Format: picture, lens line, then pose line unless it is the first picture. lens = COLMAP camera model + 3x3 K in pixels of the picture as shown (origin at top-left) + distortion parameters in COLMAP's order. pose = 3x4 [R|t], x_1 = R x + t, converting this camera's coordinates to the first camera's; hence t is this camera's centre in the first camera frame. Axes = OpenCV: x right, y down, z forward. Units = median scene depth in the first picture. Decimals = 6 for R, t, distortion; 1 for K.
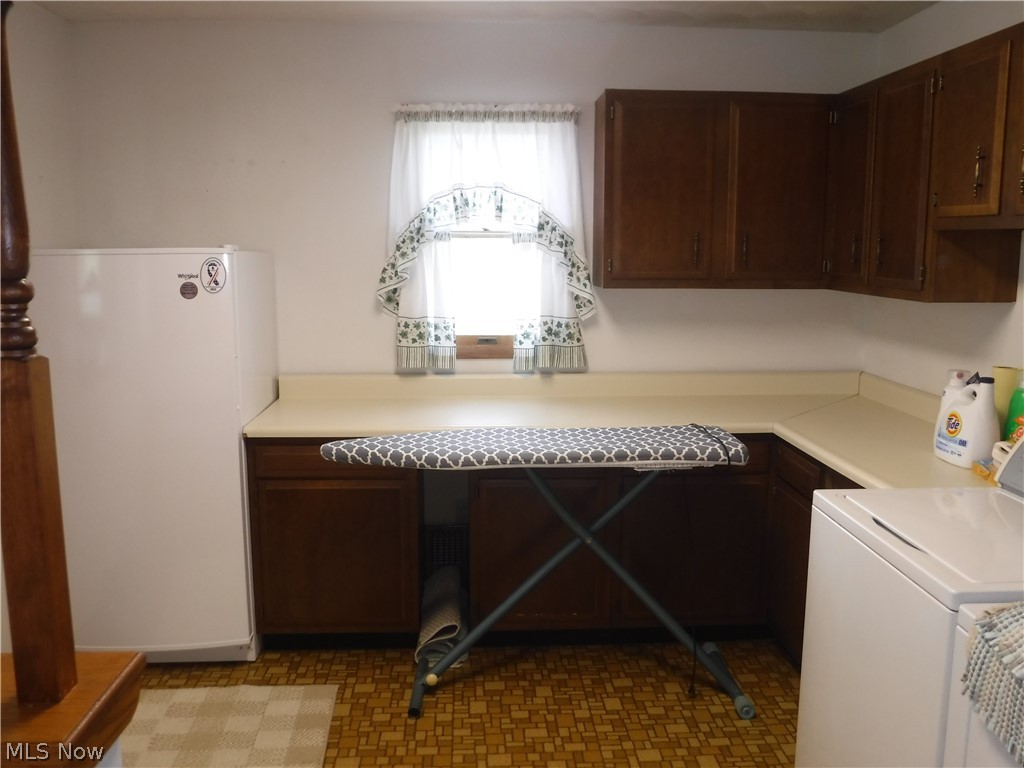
lens RADIAL K [[867.4, 0, 512.8], [0, 867.4, 380.8], [0, 0, 1]] dist [-0.064180, 0.028327]
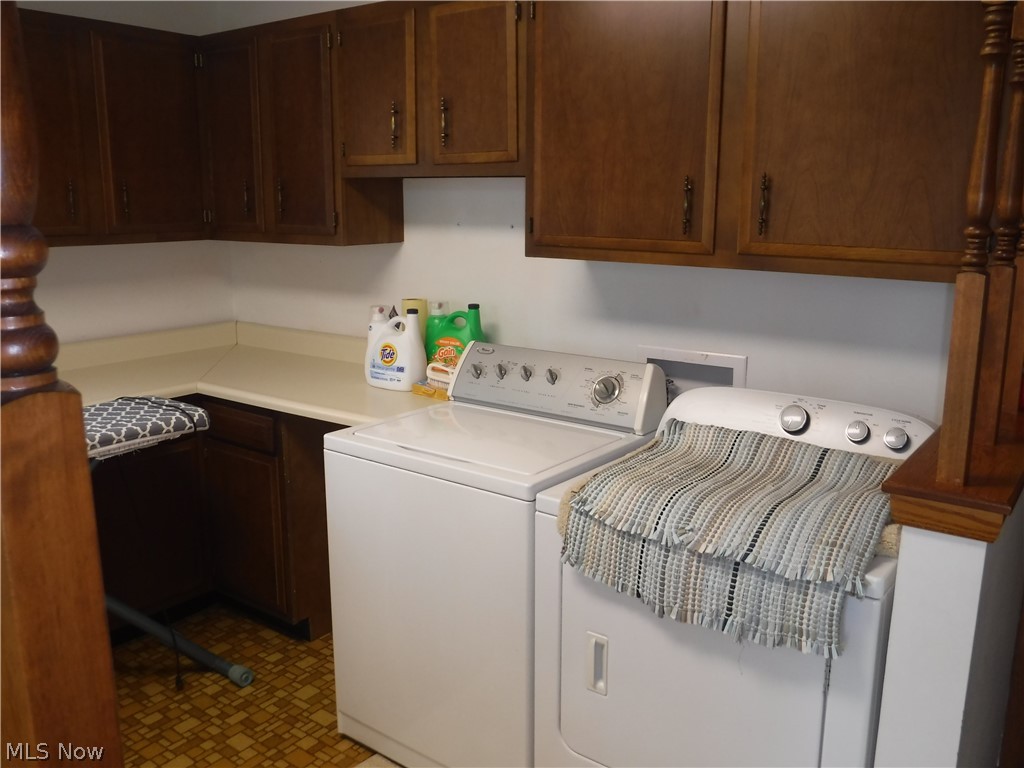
lens RADIAL K [[867.4, 0, 513.0], [0, 867.4, 382.9], [0, 0, 1]] dist [-0.064180, 0.028327]
pose [[0.635013, -0.159746, 0.755804, -0.224768], [0.118245, 0.986956, 0.109254, -0.015360], [-0.763398, 0.019992, 0.645619, 0.140612]]
